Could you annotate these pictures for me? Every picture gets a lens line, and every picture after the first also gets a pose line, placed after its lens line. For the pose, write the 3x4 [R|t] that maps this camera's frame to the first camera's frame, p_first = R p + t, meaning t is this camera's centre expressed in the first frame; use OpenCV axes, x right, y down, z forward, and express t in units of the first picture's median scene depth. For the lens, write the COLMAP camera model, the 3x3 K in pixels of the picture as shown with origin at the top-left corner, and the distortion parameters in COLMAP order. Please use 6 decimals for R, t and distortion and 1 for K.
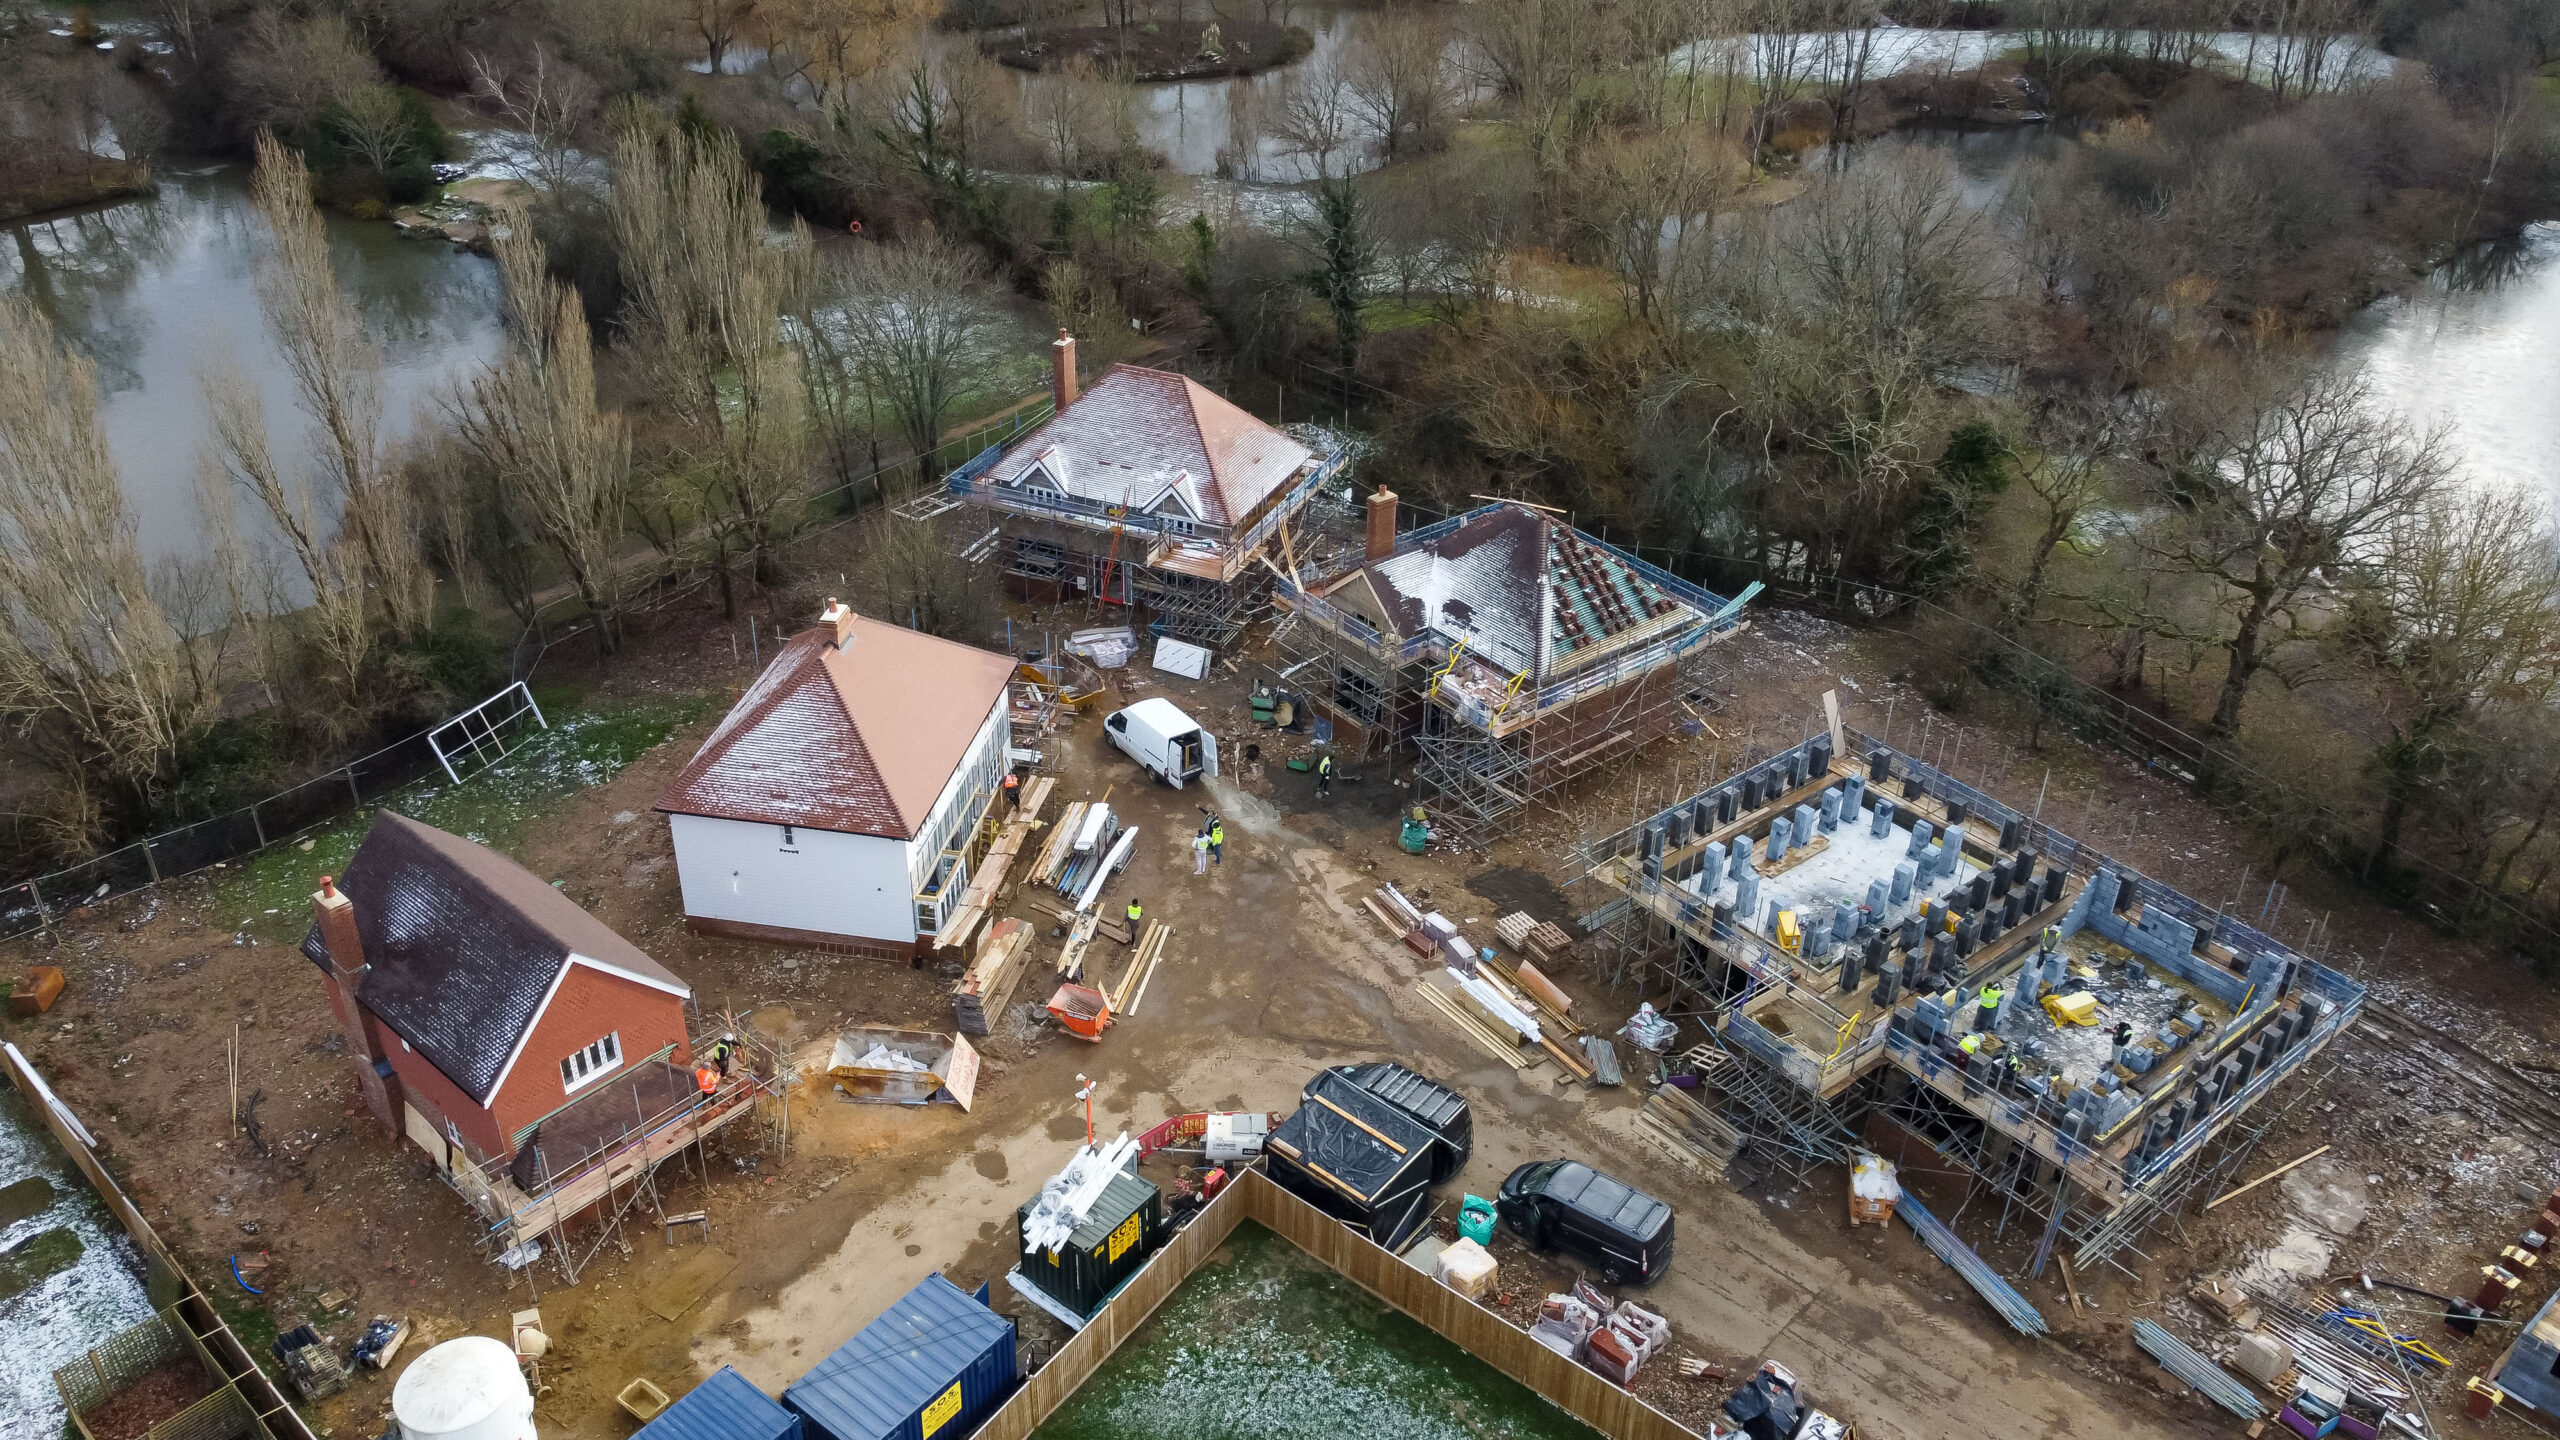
lens RADIAL K [[1914.8, 0, 1271.9], [0, 1914.8, 714.6], [0, 0, 1]] dist [0.011932, 0.000288]
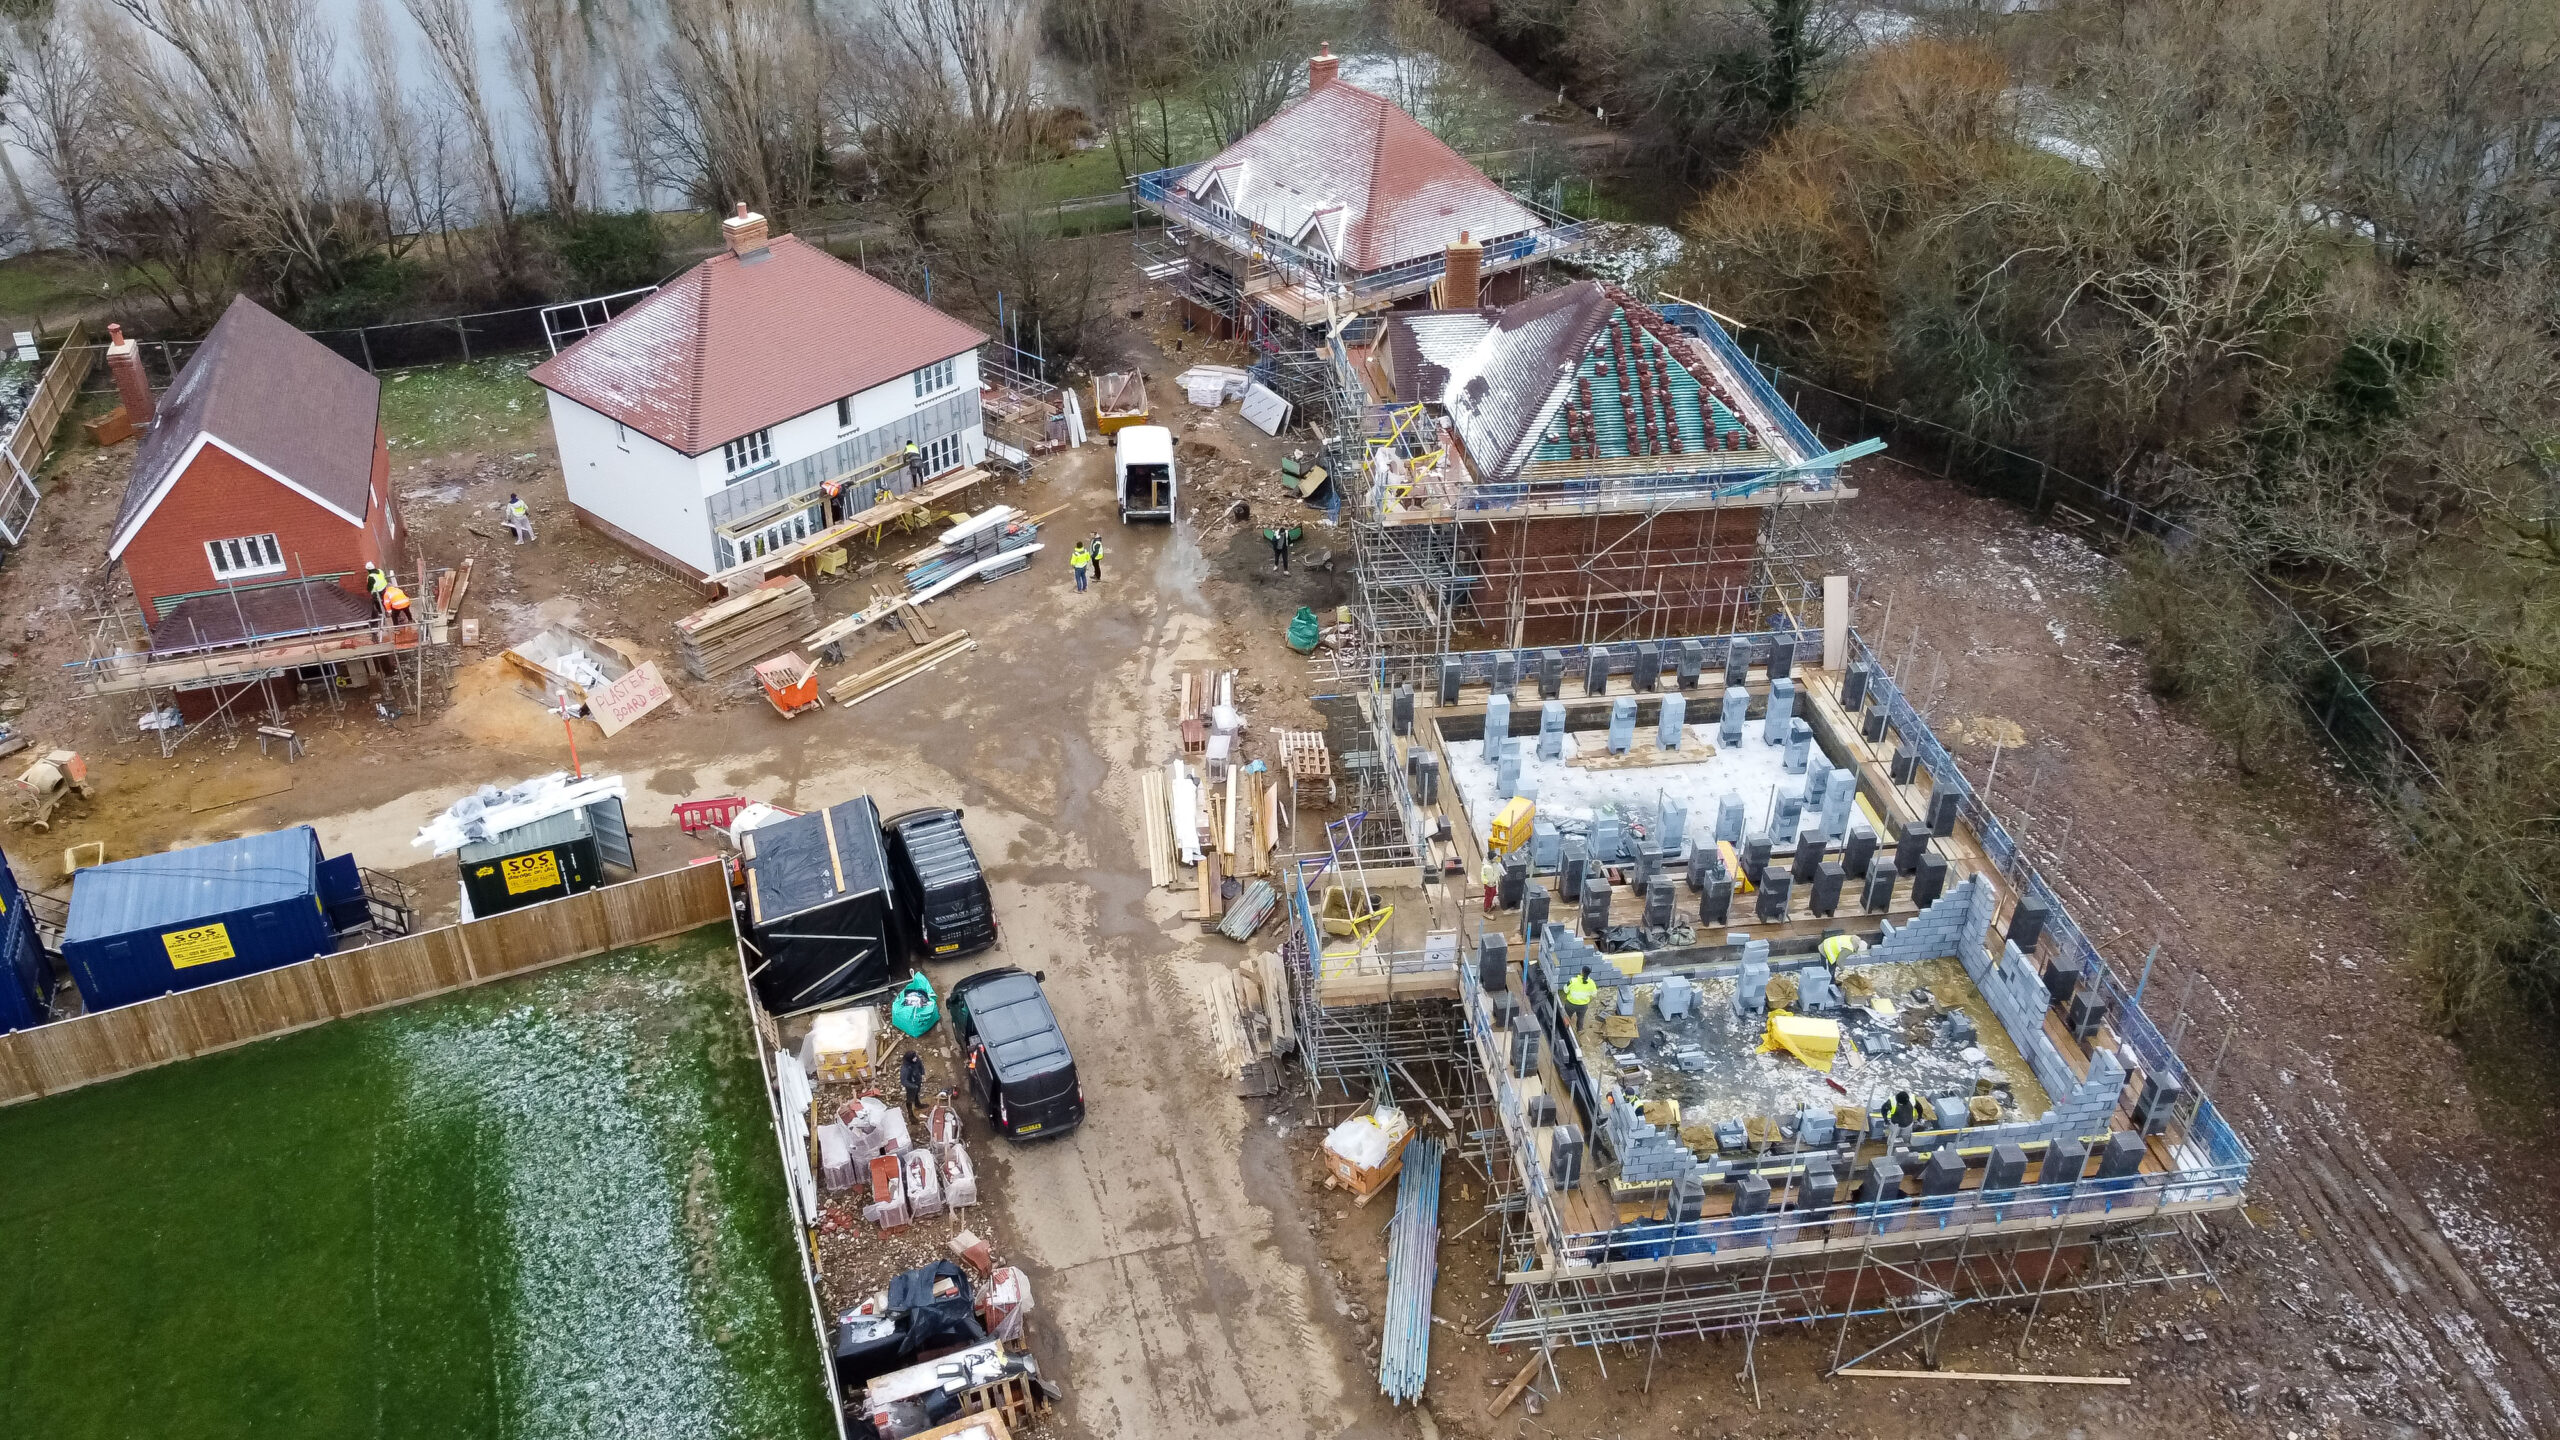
lens RADIAL K [[1914.8, 0, 1271.9], [0, 1914.8, 714.6], [0, 0, 1]] dist [0.011932, 0.000288]
pose [[0.862181, 0.270087, -0.428598, 0.428728], [-0.251765, 0.962594, 0.100133, 0.019306], [0.439611, 0.021573, 0.897929, 0.256886]]
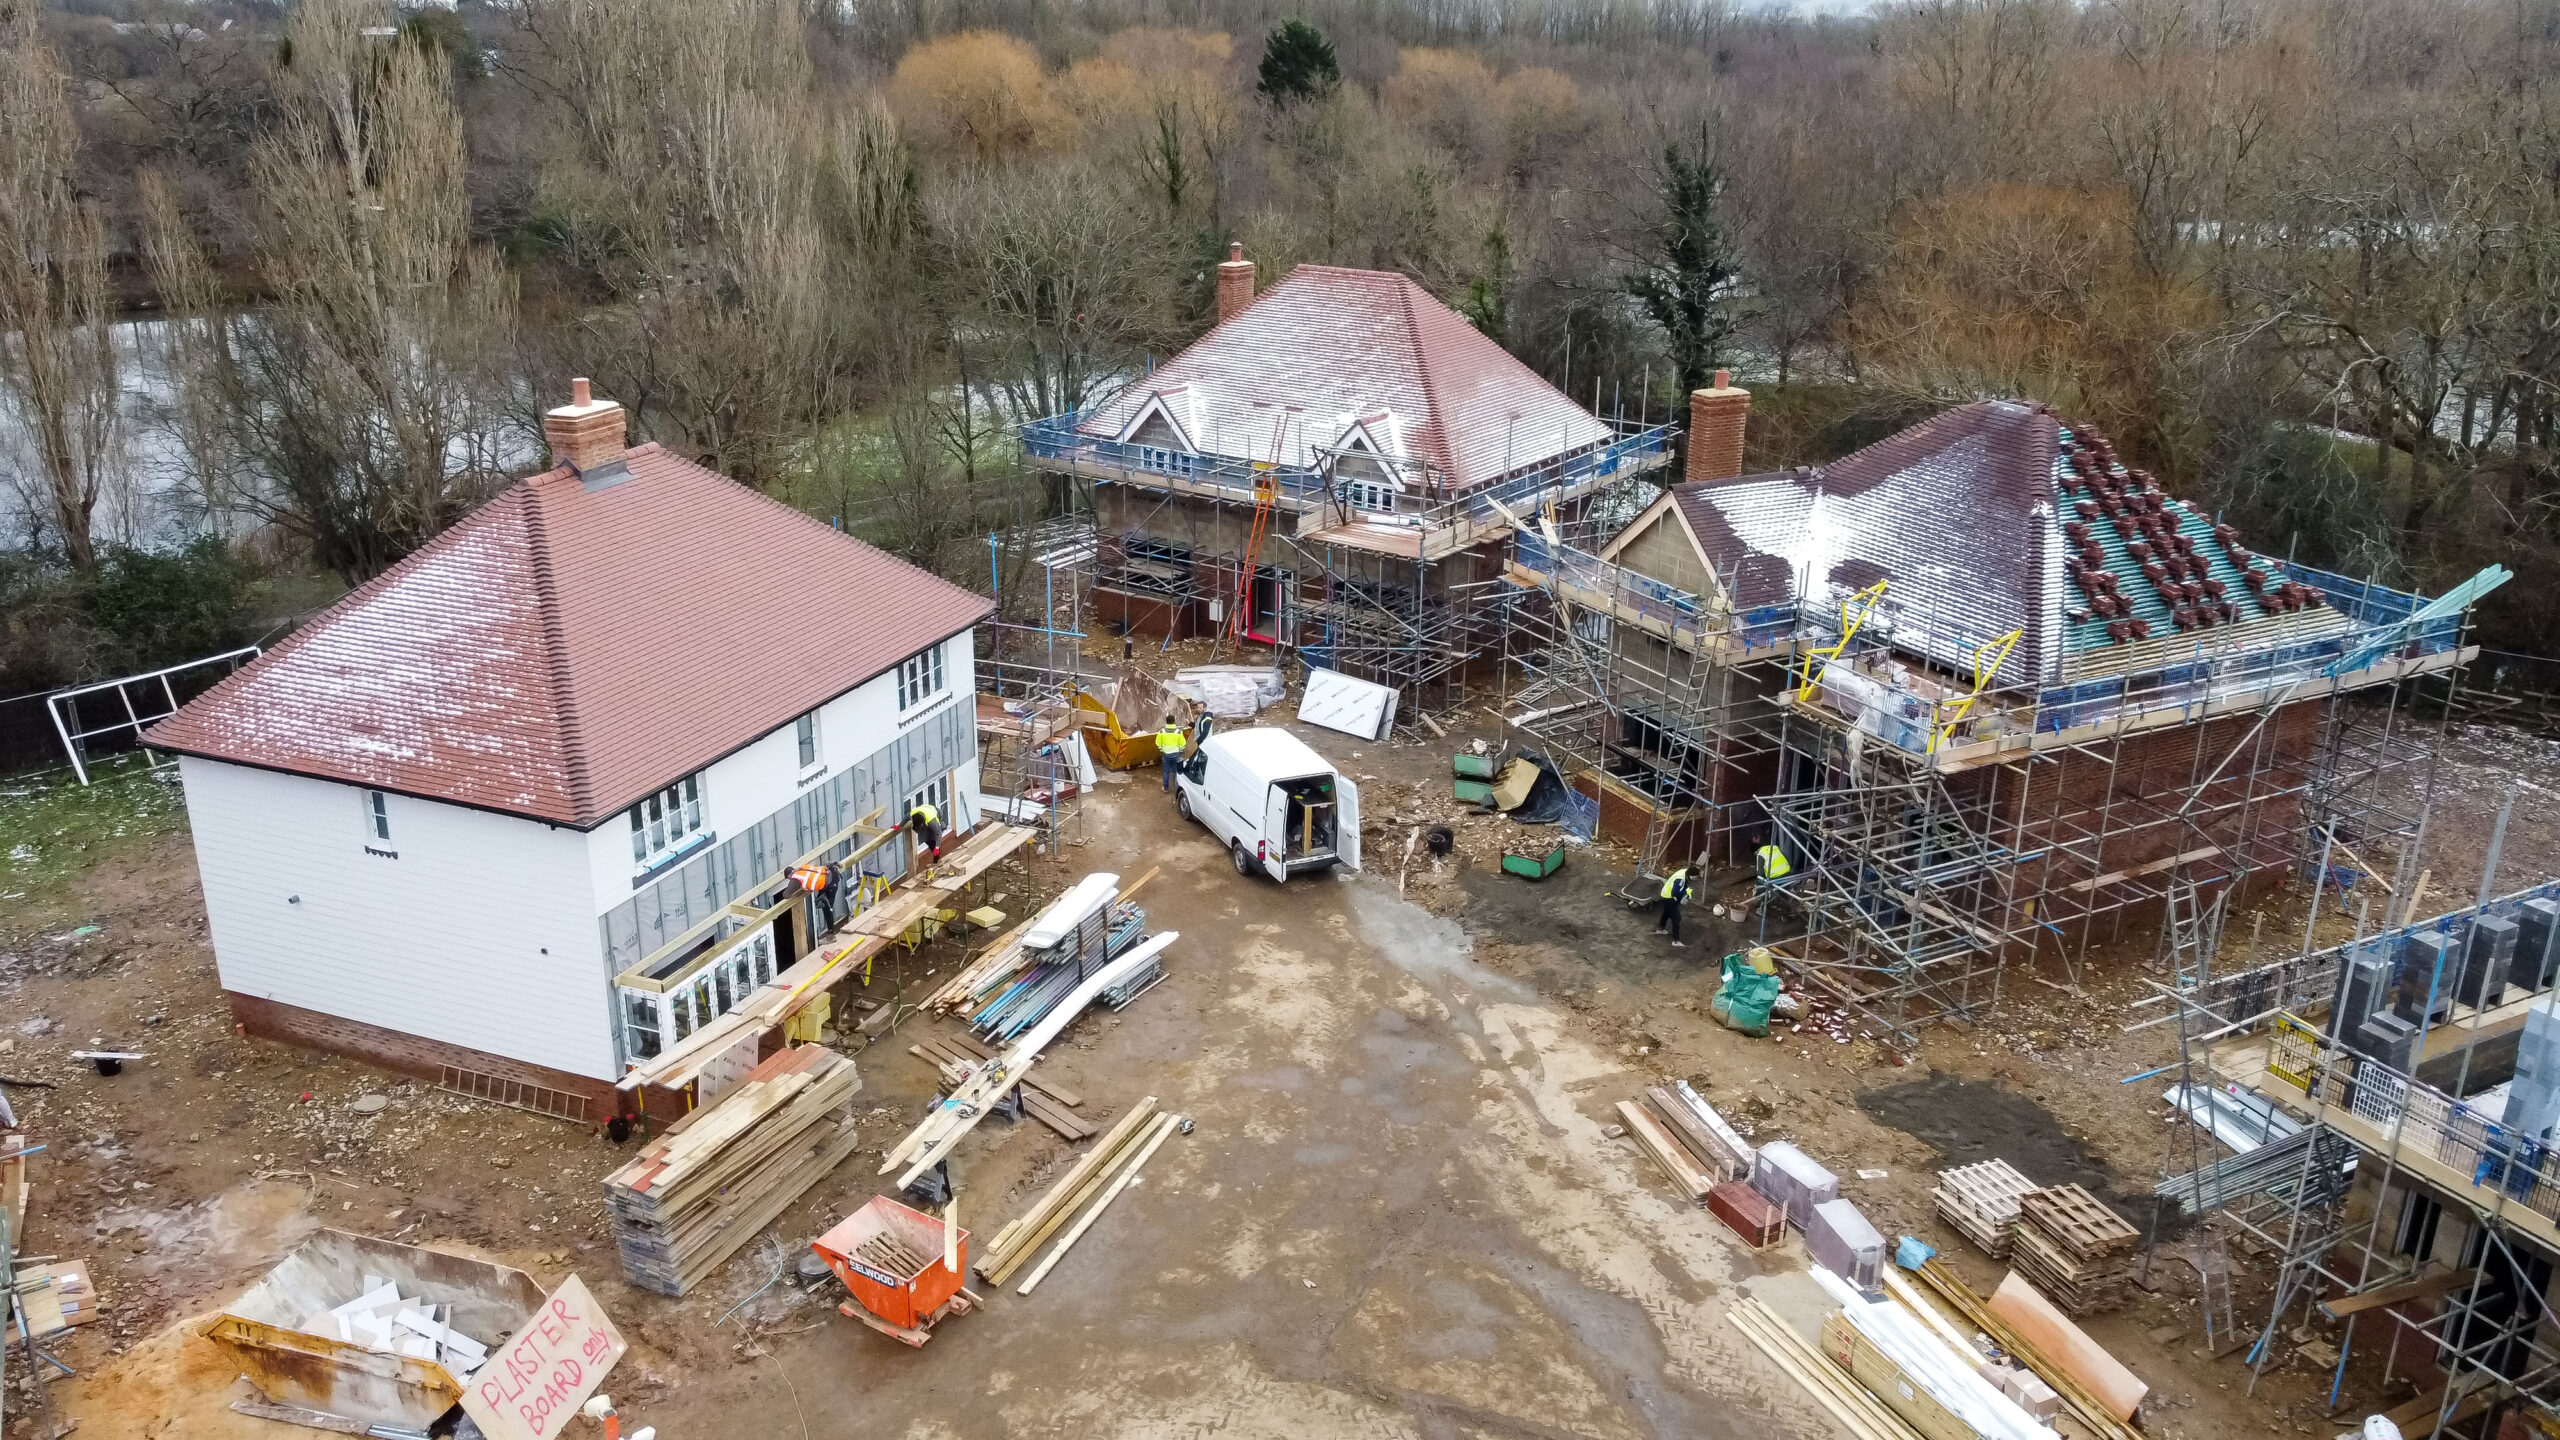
lens RADIAL K [[1929.6, 0, 1271.2], [0, 1929.6, 727.1], [0, 0, 1]] dist [-0.004257, 0.001298]
pose [[0.980116, 0.060357, -0.189021, 0.046004], [-0.094449, 0.979685, -0.176909, 0.094226], [0.174503, 0.191244, 0.965906, 0.518173]]
